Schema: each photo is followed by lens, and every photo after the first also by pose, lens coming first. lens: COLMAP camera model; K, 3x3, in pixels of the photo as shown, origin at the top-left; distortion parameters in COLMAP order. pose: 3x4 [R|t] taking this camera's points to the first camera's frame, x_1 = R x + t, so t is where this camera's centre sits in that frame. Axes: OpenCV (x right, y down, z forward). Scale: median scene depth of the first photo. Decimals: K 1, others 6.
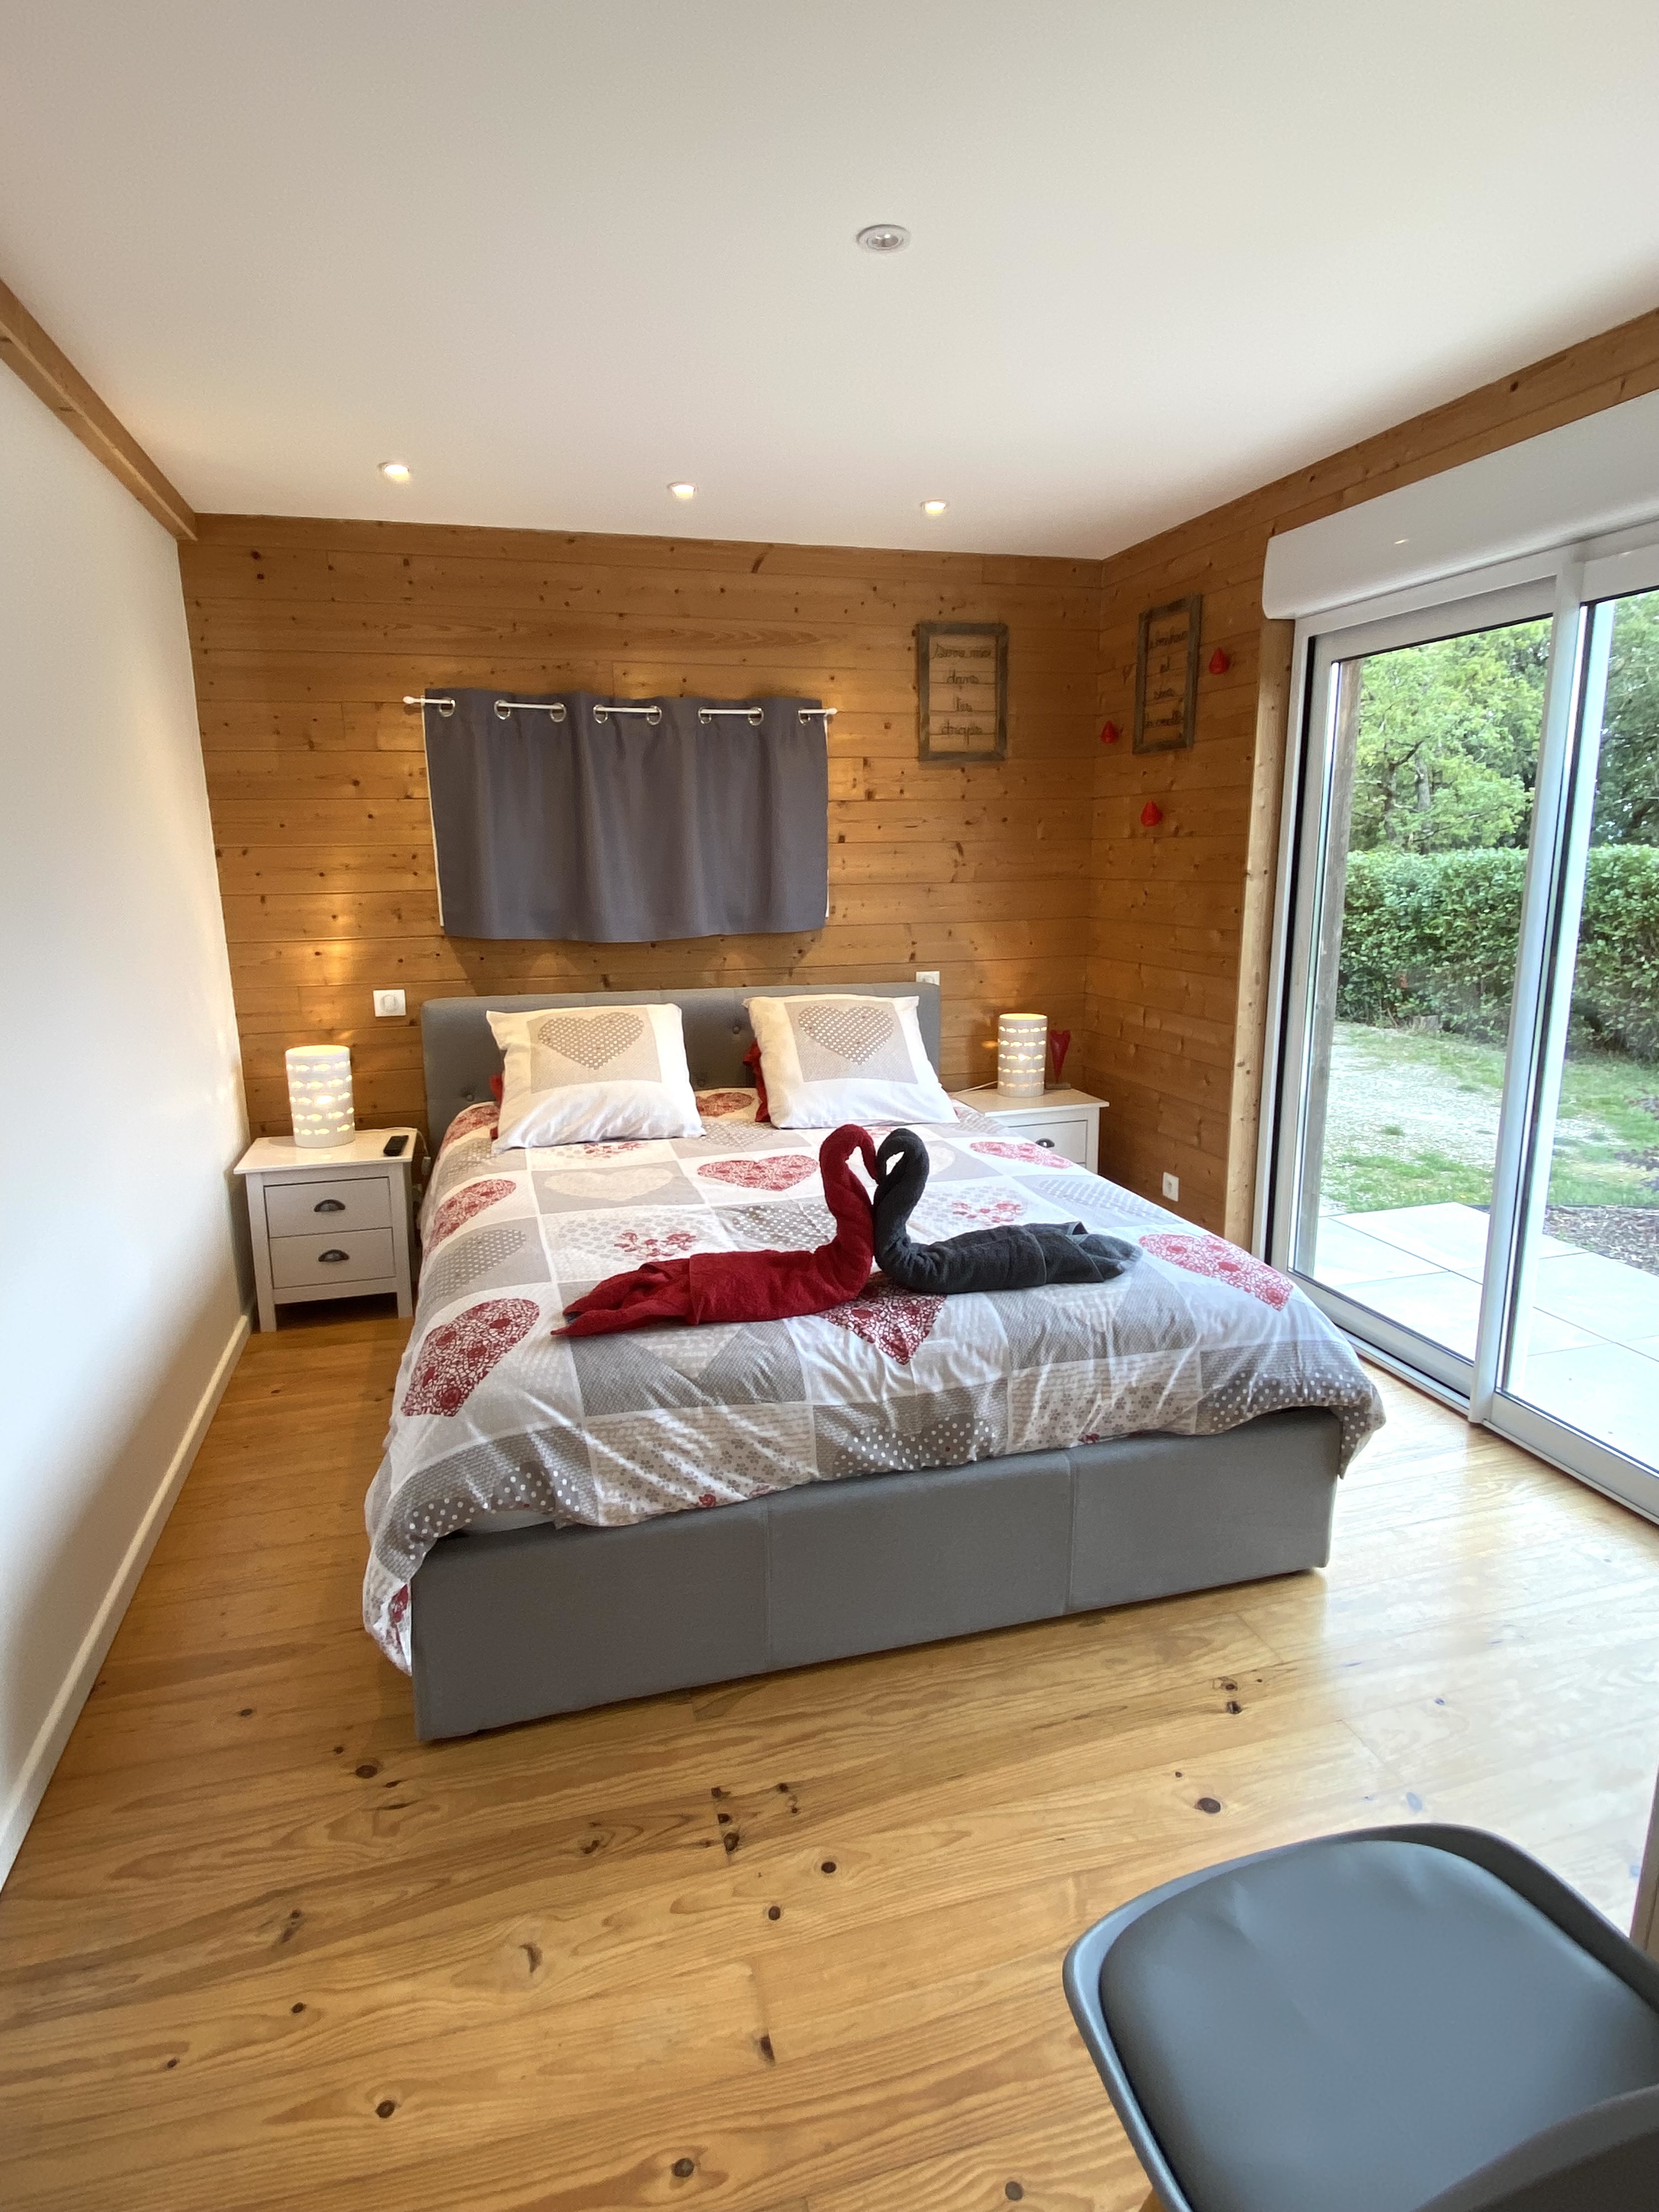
lens RADIAL K [[1247.6, 0, 824.0], [0, 1247.6, 1110.3], [0, 0, 1]] dist [0.000943, -0.001209]
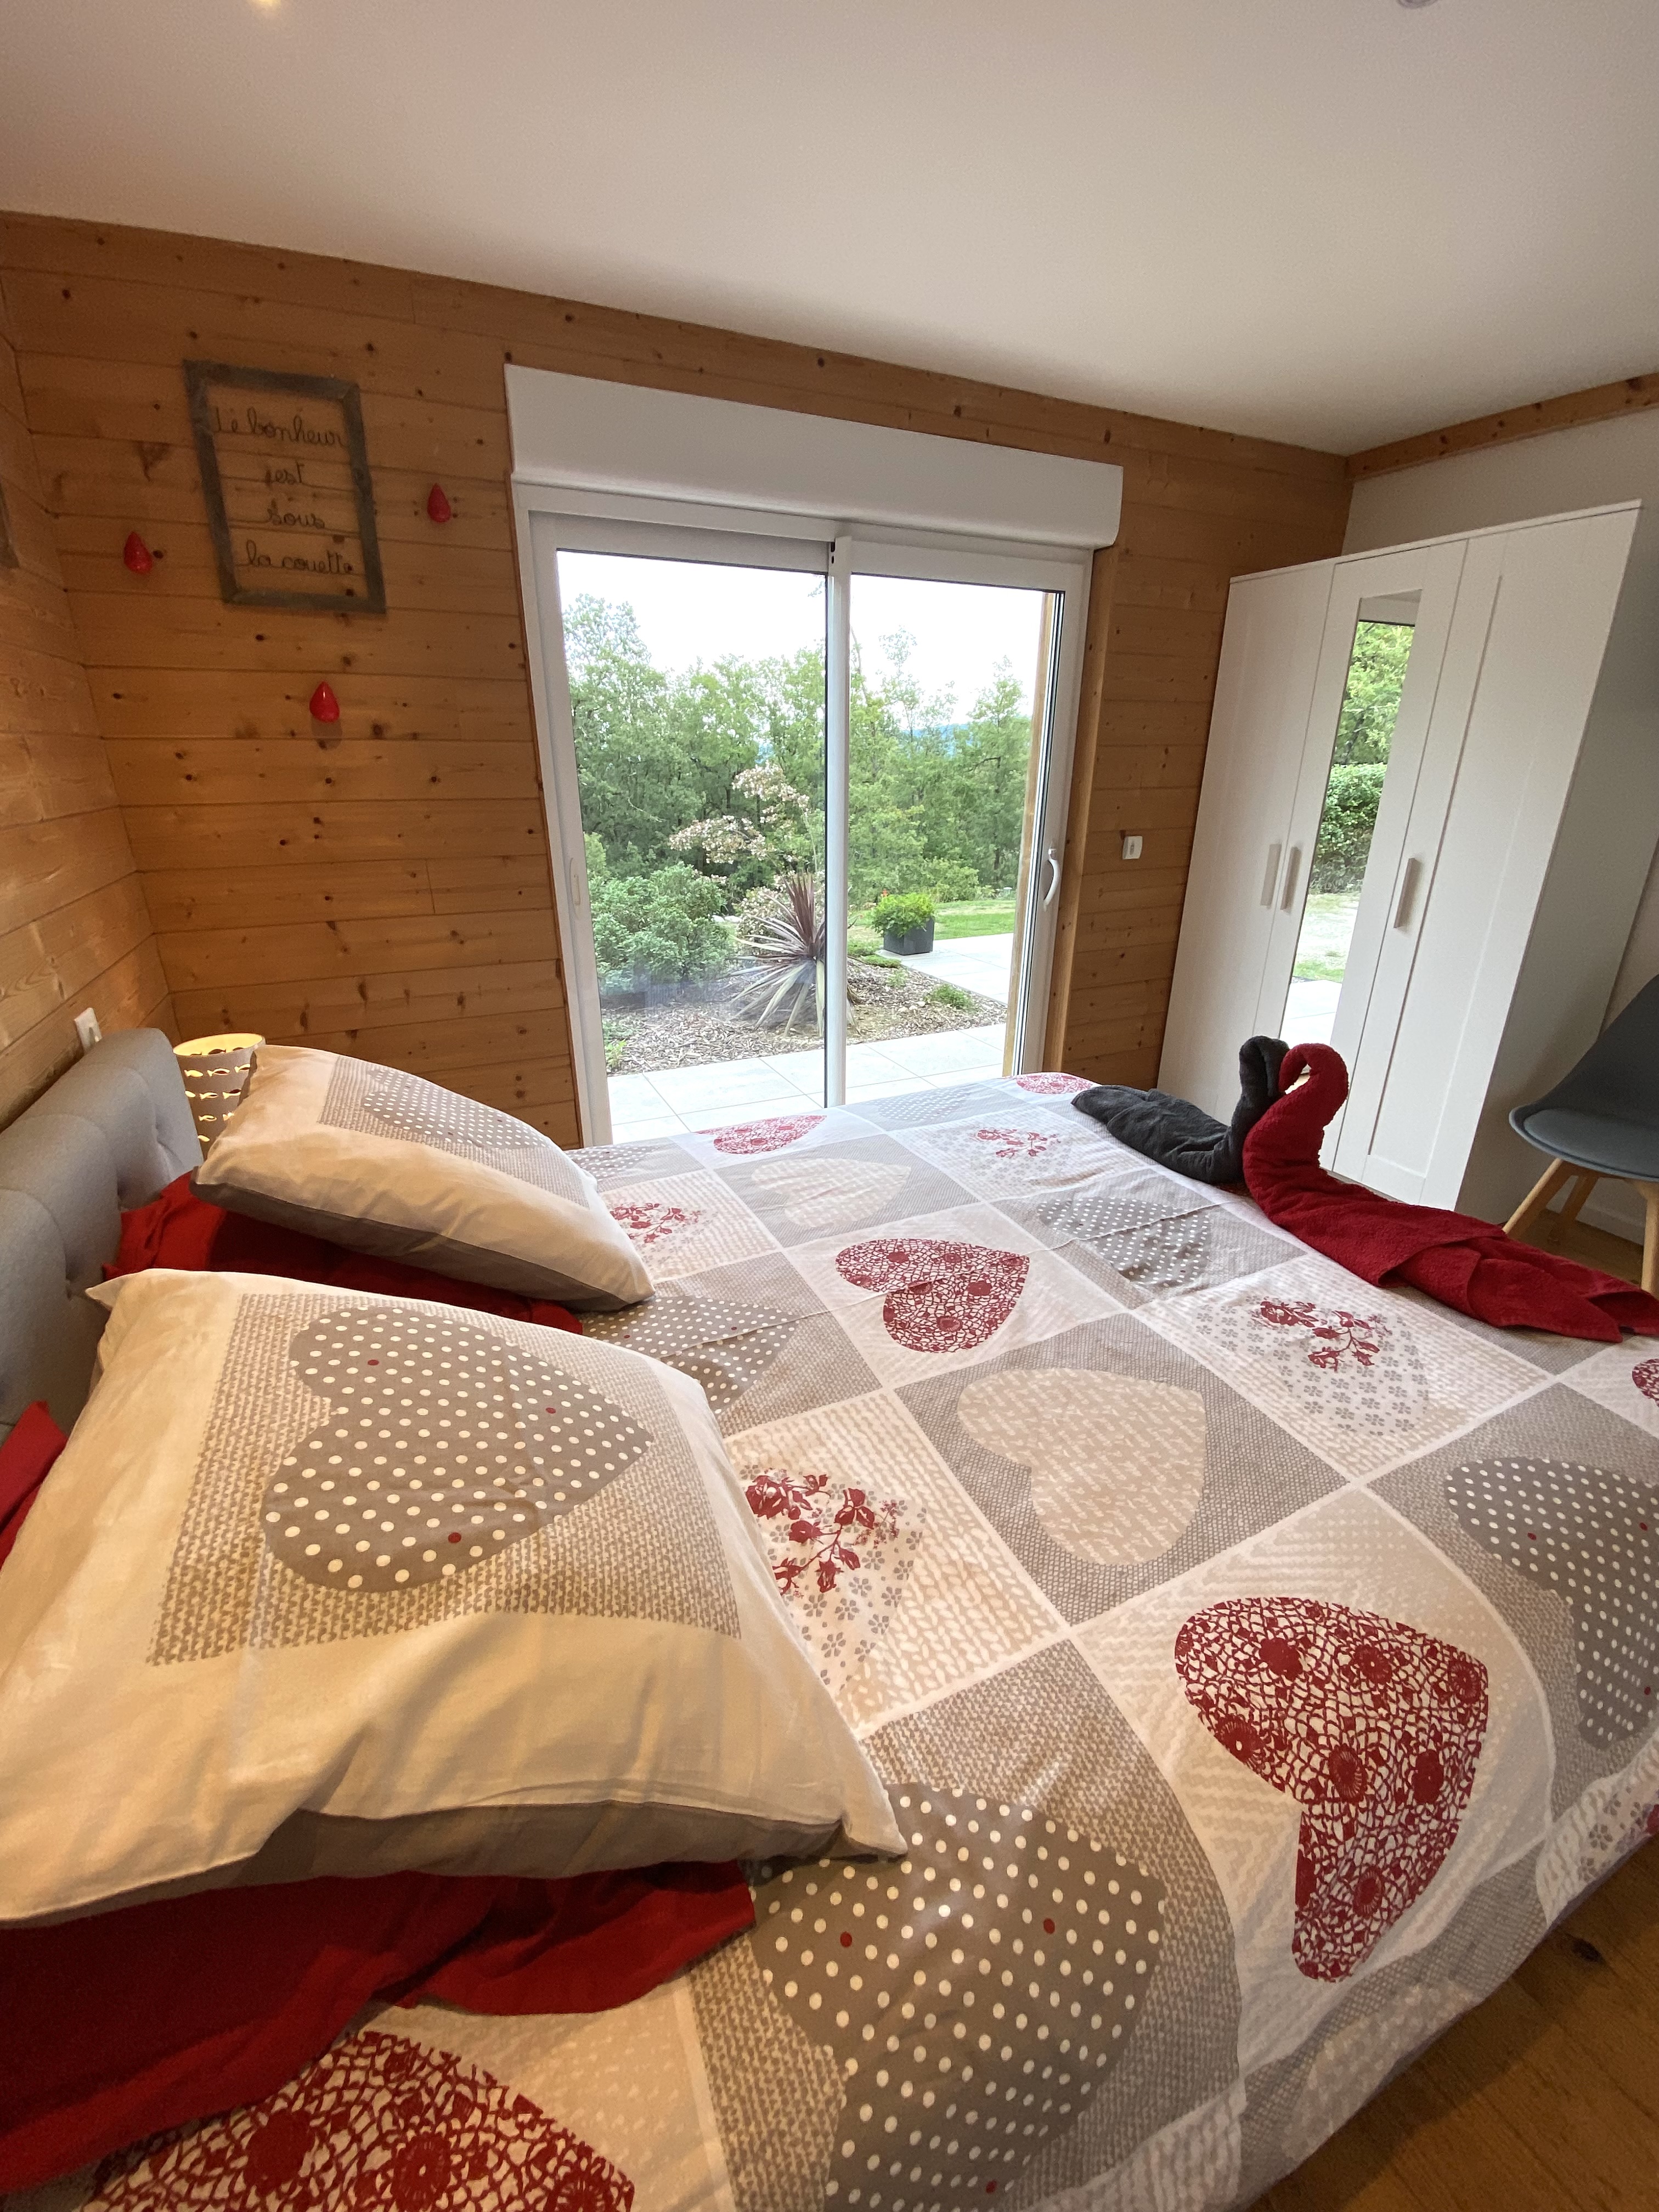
lens RADIAL K [[899.4, 0, 815.8], [0, 899.4, 1089.5], [0, 0, 1]] dist [-0.004118, -0.000373]
pose [[-0.169306, -0.337180, 0.926091, -0.464989], [0.204447, 0.907201, 0.367679, -0.239167], [-0.964125, 0.251587, -0.084659, 1.167925]]
